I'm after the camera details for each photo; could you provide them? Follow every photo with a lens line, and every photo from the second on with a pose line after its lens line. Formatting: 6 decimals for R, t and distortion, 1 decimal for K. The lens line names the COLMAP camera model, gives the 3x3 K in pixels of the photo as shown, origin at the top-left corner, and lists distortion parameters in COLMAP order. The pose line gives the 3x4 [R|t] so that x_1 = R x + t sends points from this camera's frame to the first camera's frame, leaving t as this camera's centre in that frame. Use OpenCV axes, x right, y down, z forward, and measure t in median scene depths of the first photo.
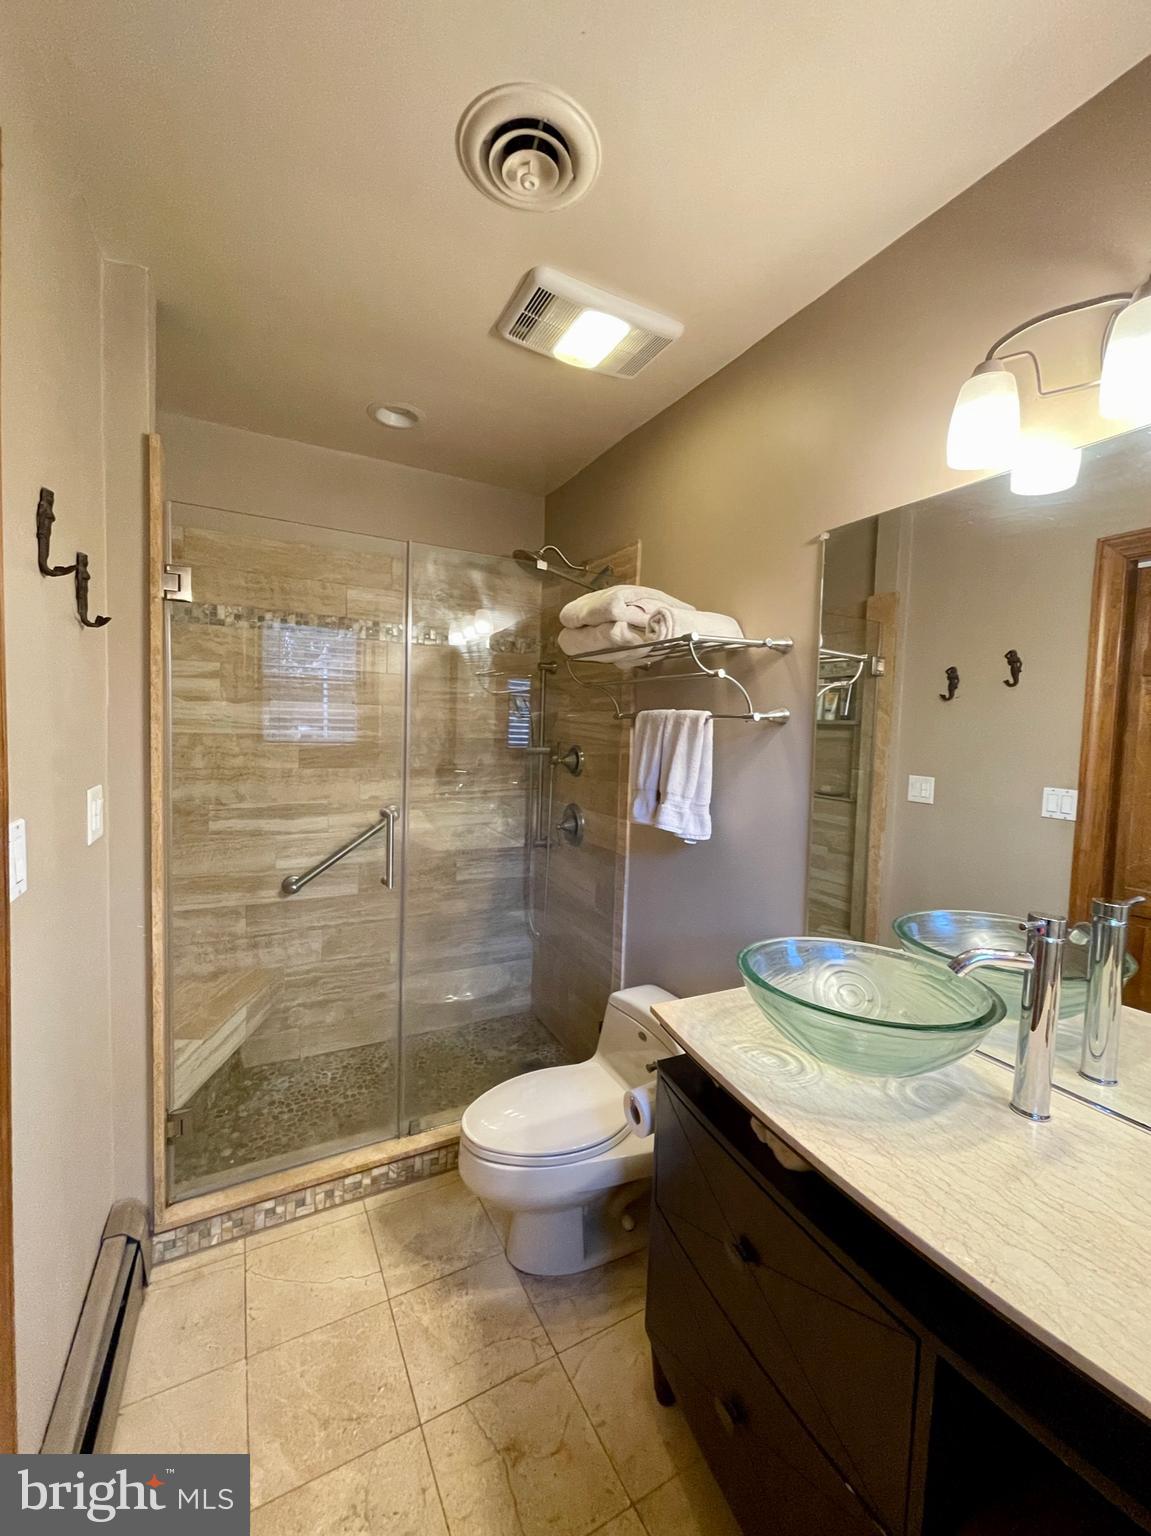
lens RADIAL K [[616.3, 0, 575.9], [0, 616.3, 759.1], [0, 0, 1]] dist [-0.000397, -0.000015]
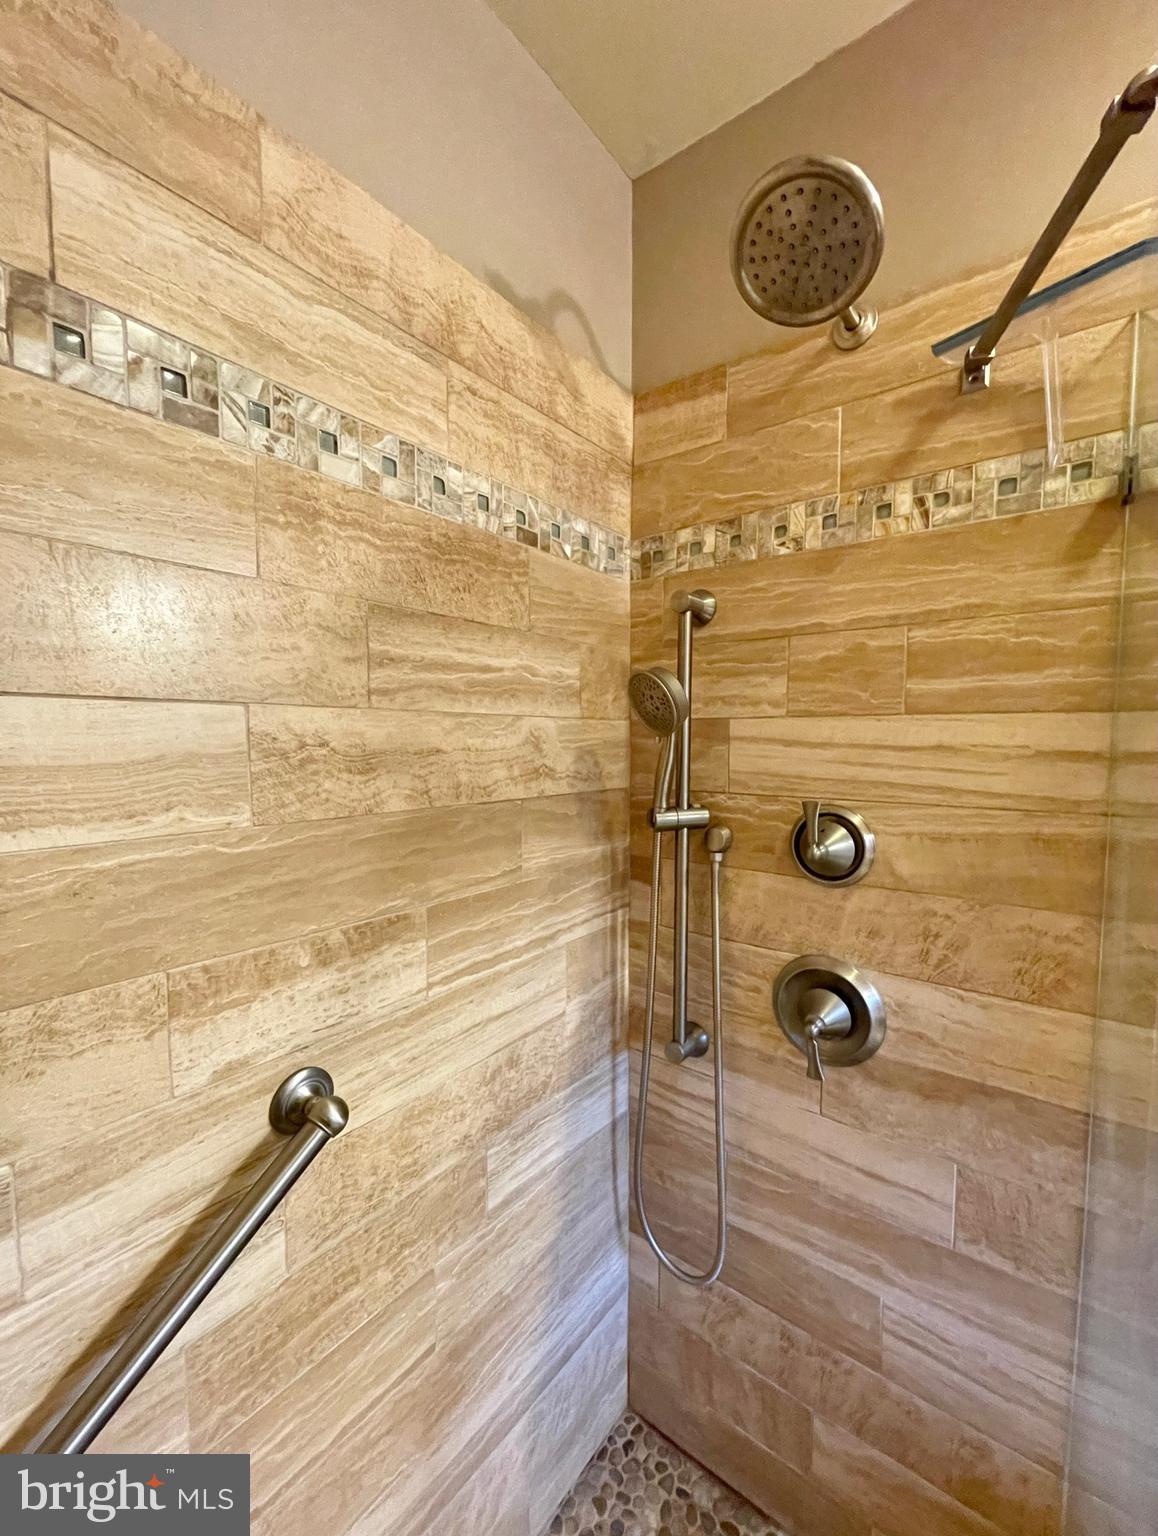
lens RADIAL K [[624.3, 0, 577.8], [0, 624.3, 778.9], [0, 0, 1]] dist [-0.003958, -0.000327]
pose [[0.914942, -0.062632, 0.398696, -0.276182], [0.054917, 0.998017, 0.030756, -0.055374], [-0.399832, -0.006245, 0.916567, 0.668781]]
